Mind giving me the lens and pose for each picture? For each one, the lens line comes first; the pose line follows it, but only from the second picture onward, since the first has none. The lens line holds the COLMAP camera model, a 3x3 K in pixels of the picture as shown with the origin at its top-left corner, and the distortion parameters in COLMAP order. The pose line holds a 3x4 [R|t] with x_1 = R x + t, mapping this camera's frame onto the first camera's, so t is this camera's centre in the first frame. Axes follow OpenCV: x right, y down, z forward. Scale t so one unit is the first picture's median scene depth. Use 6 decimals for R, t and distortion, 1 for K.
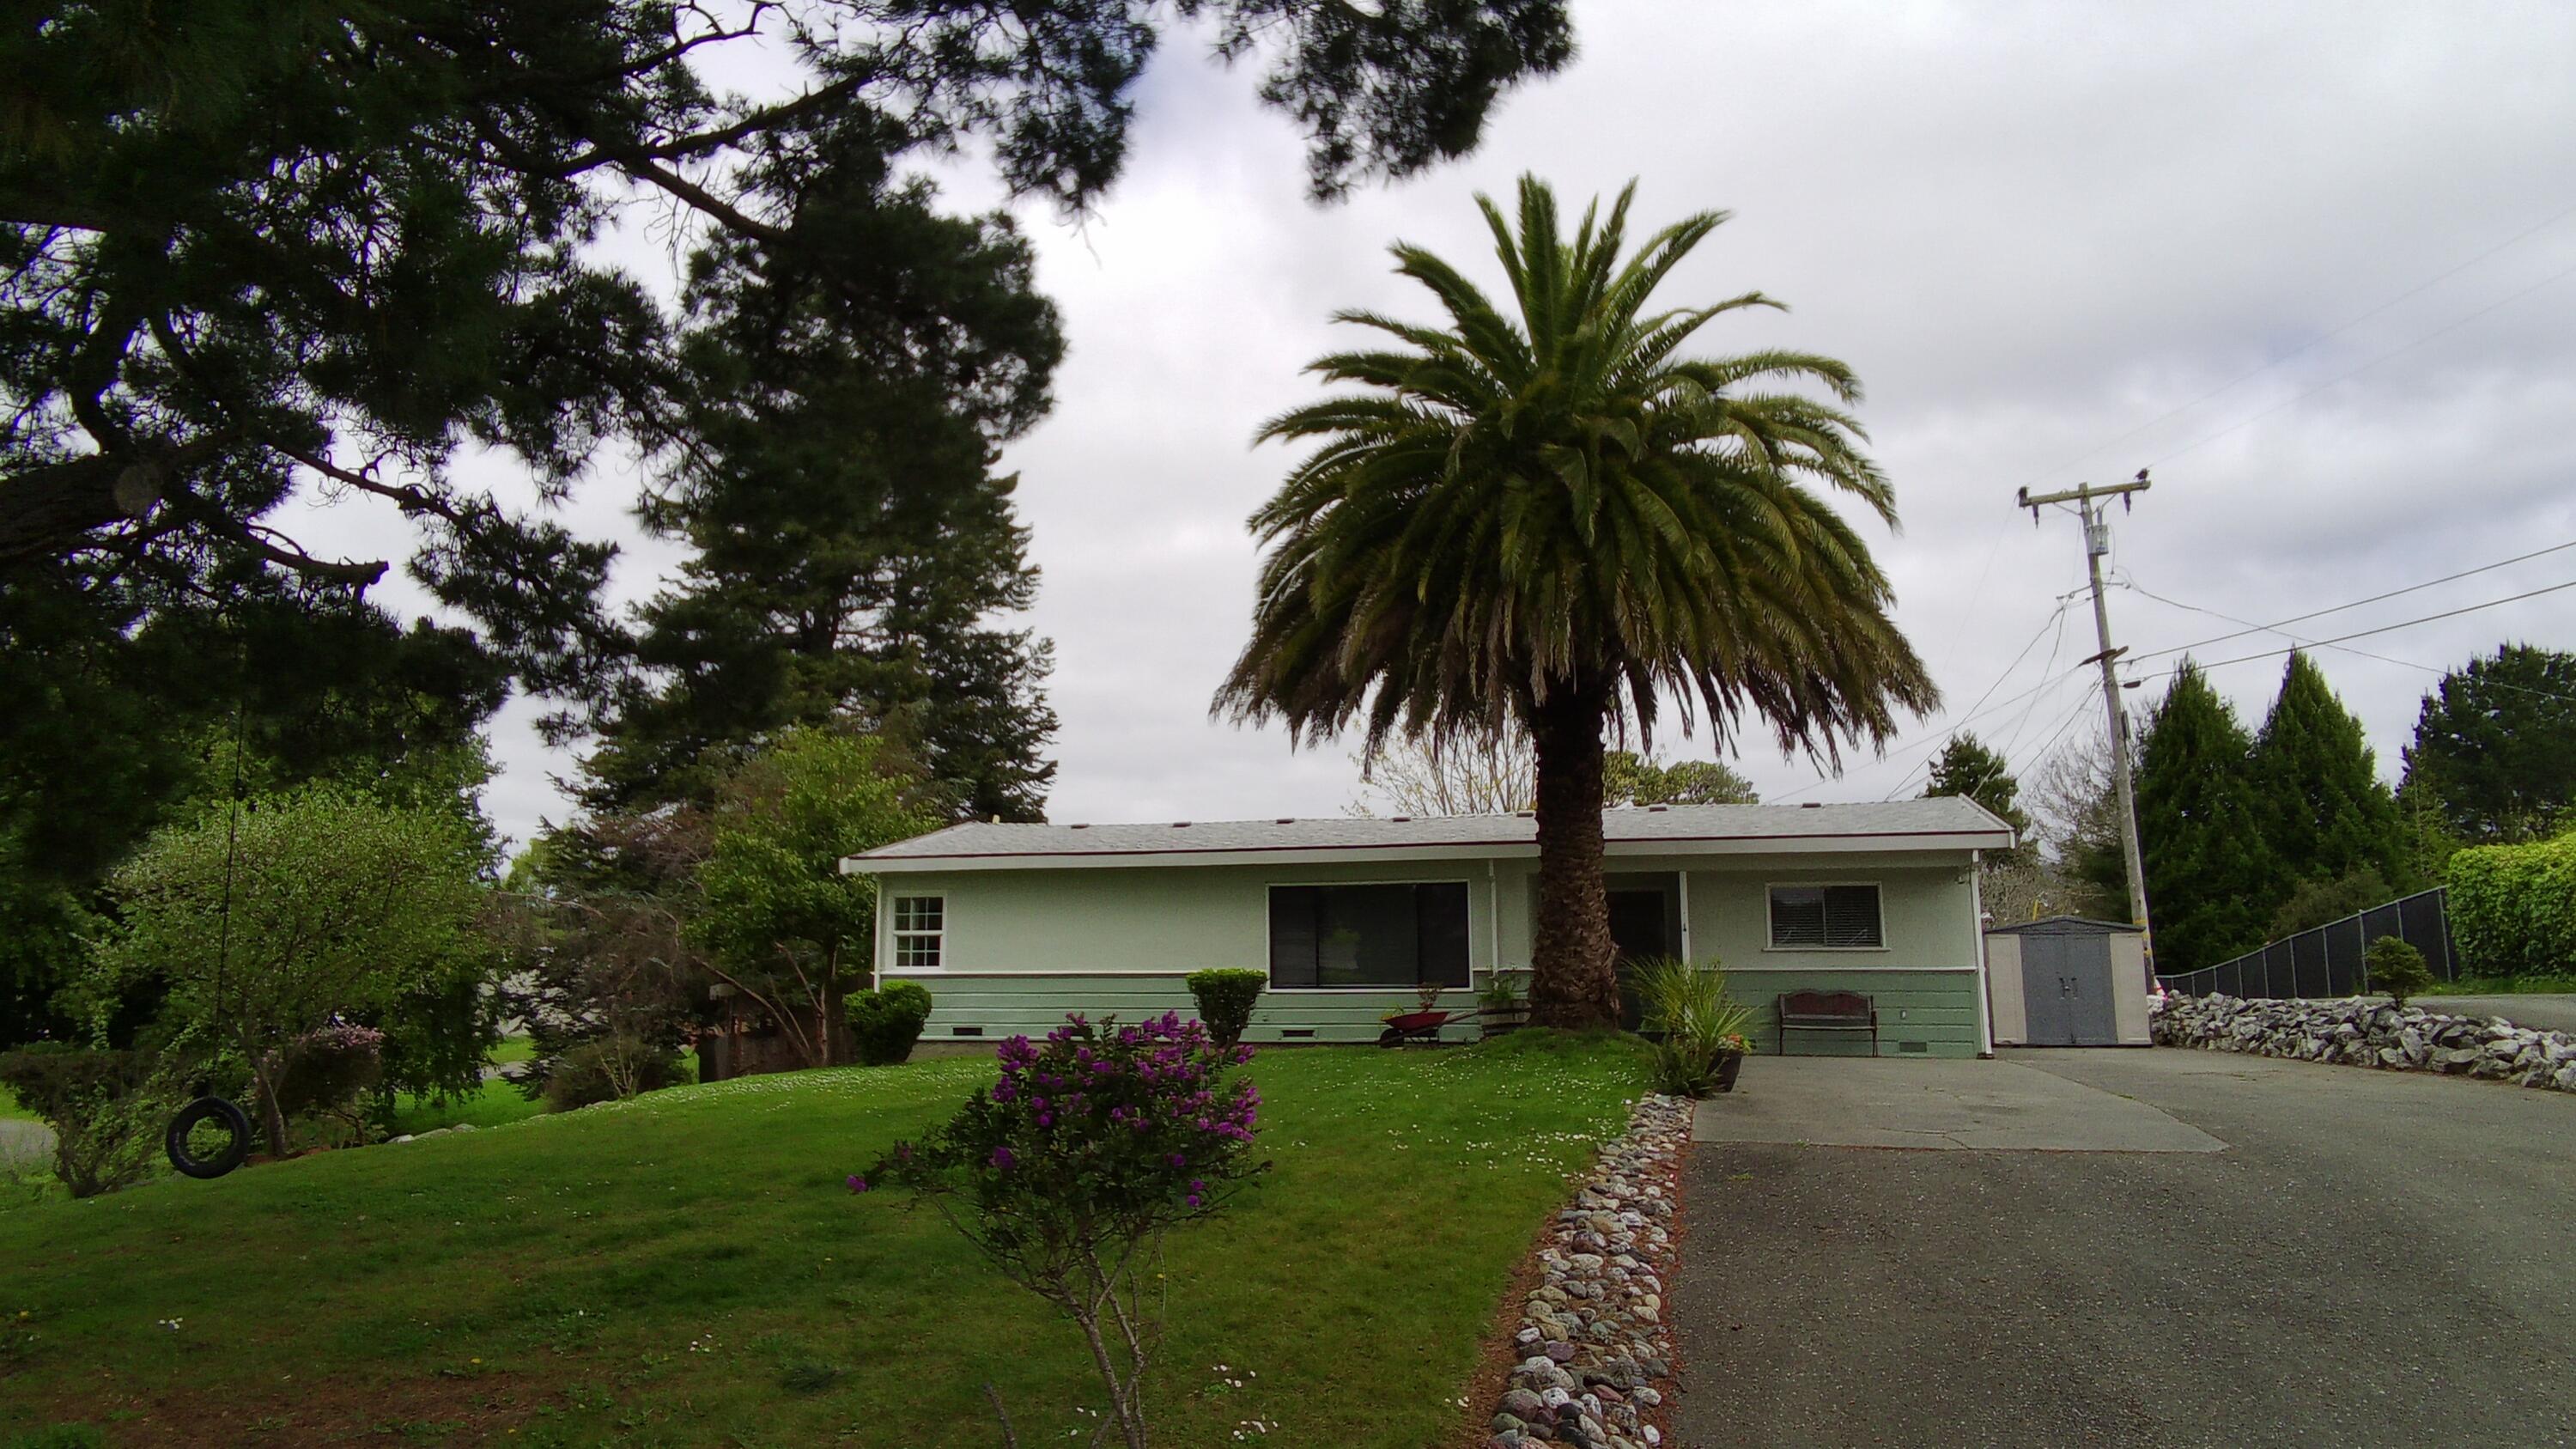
lens RADIAL K [[1693.5, 0, 1270.6], [0, 1693.5, 731.0], [0, 0, 1]] dist [0.037881, -0.095304]
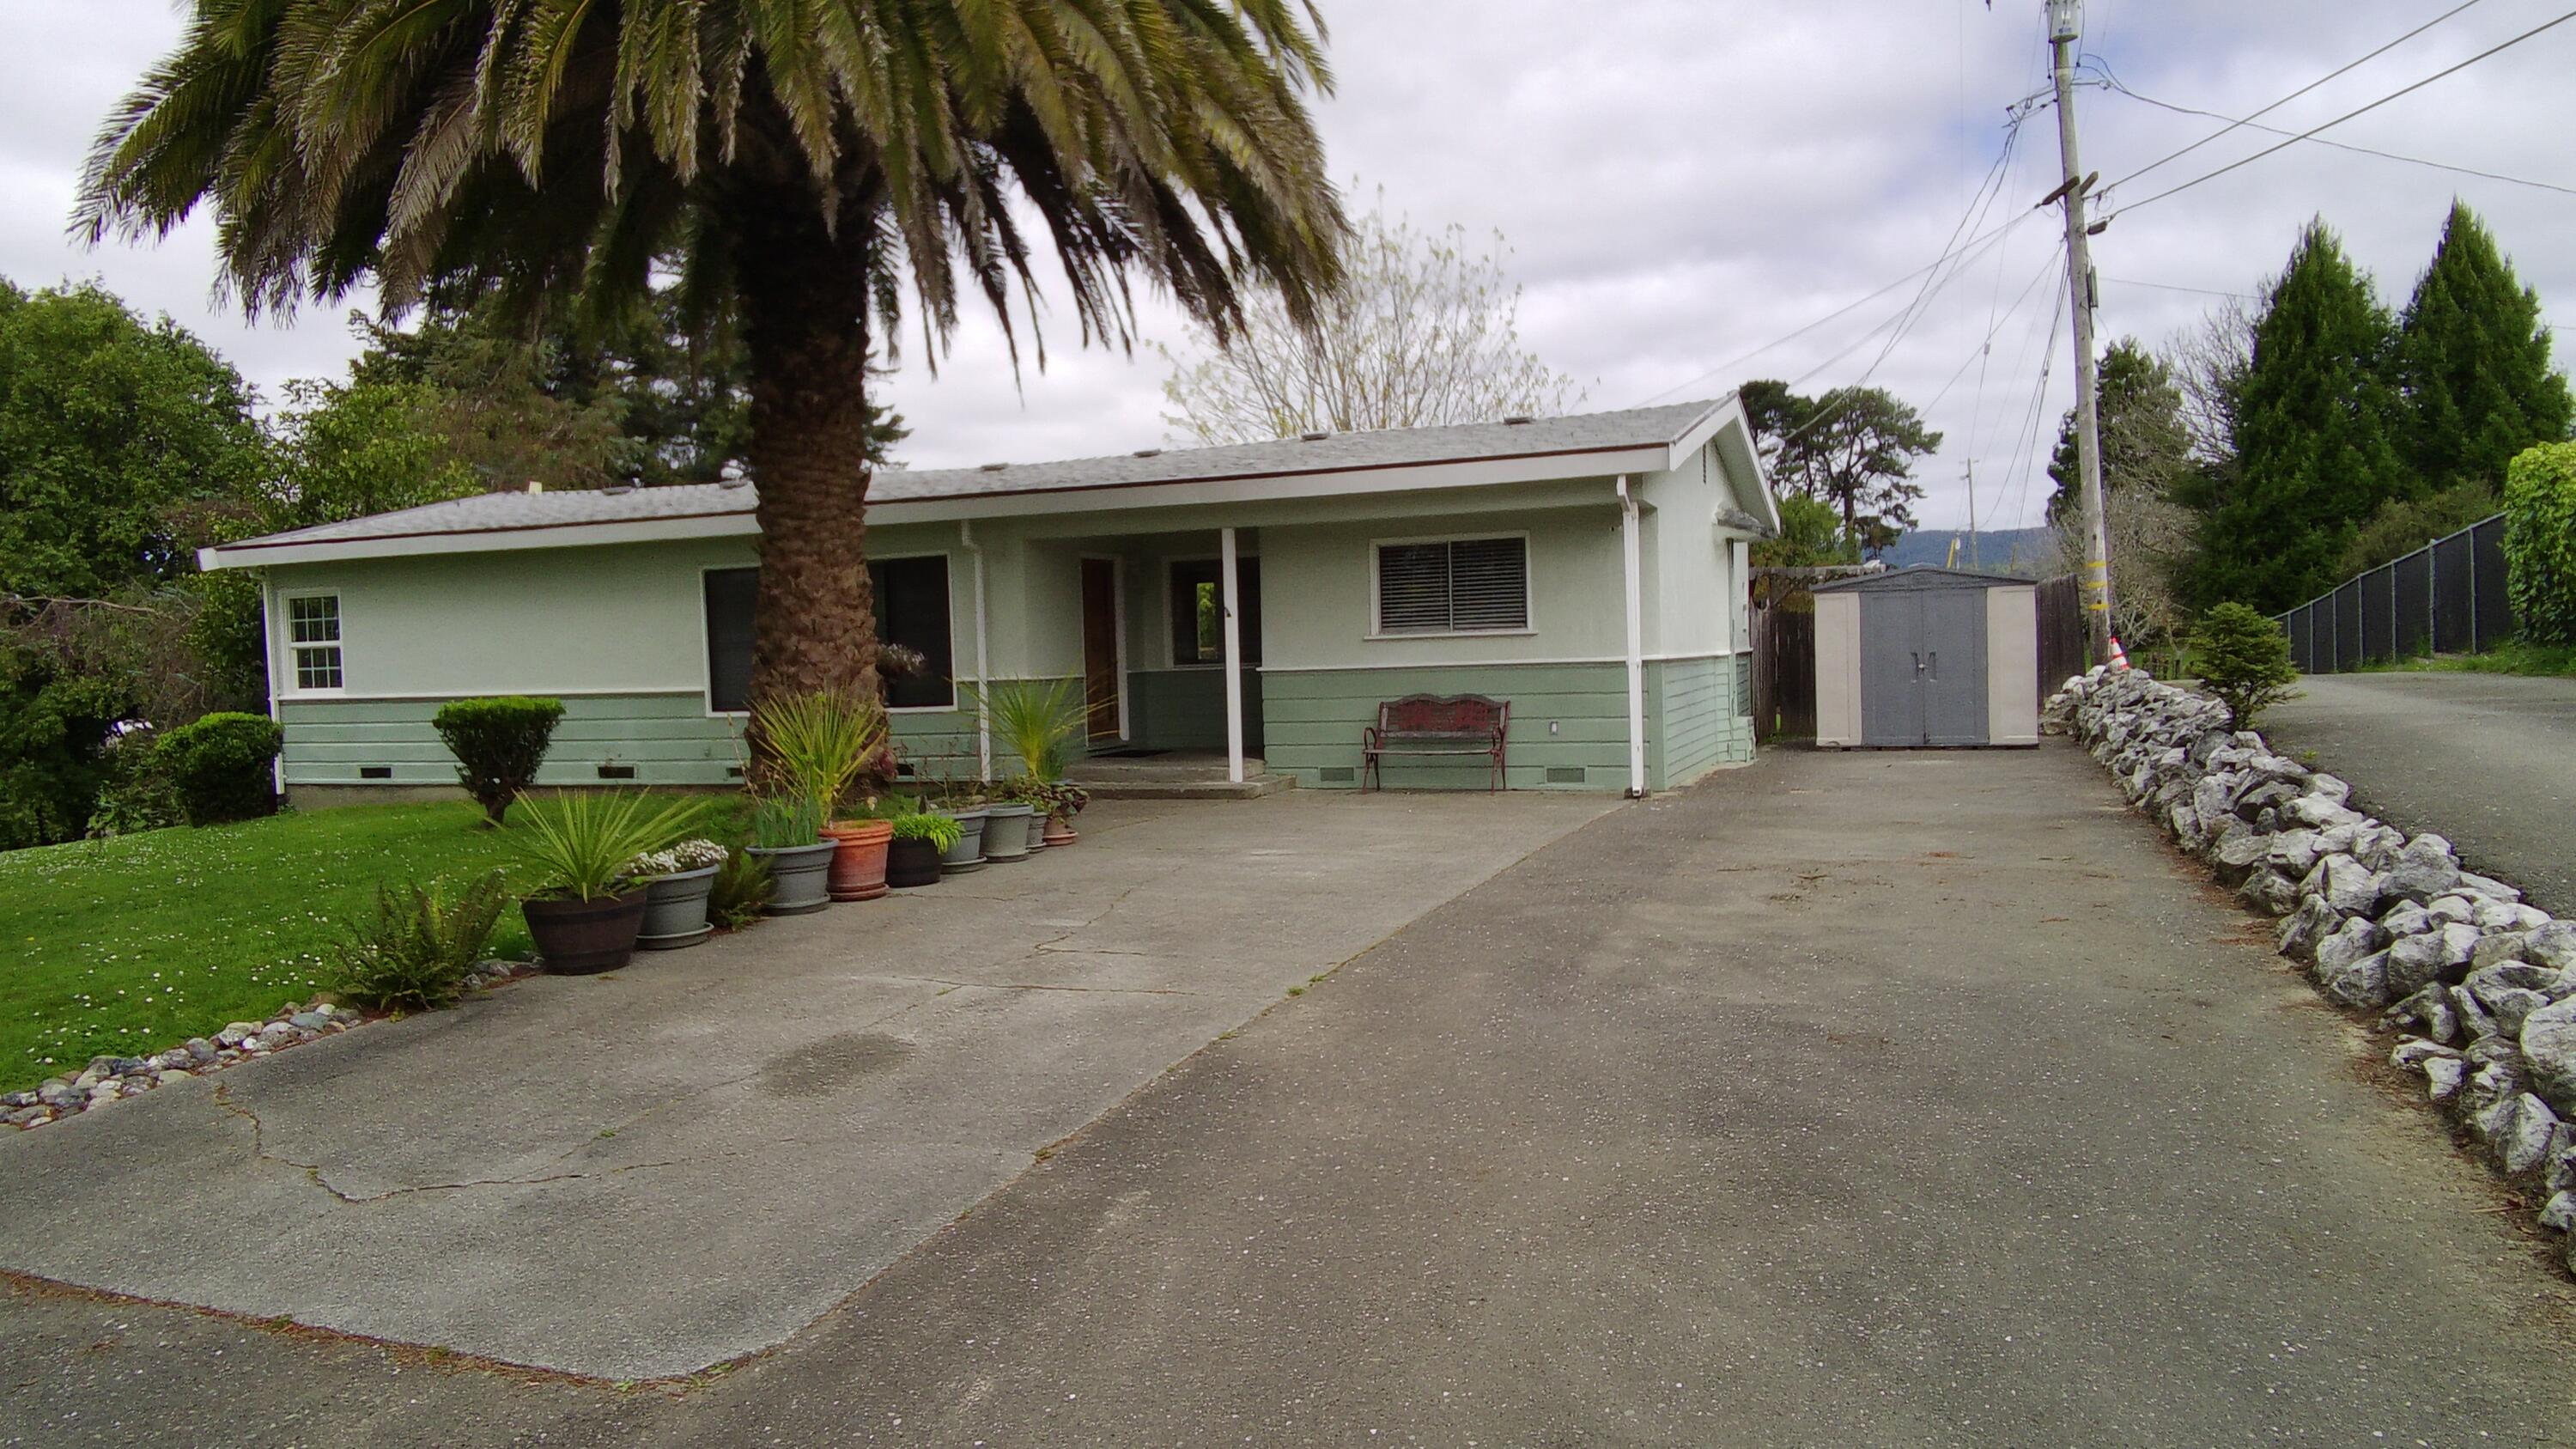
lens RADIAL K [[1693.5, 0, 1270.6], [0, 1693.5, 731.0], [0, 0, 1]] dist [0.037881, -0.095304]
pose [[0.993718, -0.024444, -0.109213, 0.145721], [0.045817, 0.979186, 0.197727, 0.013050], [0.102107, -0.201488, 0.974154, 0.146481]]
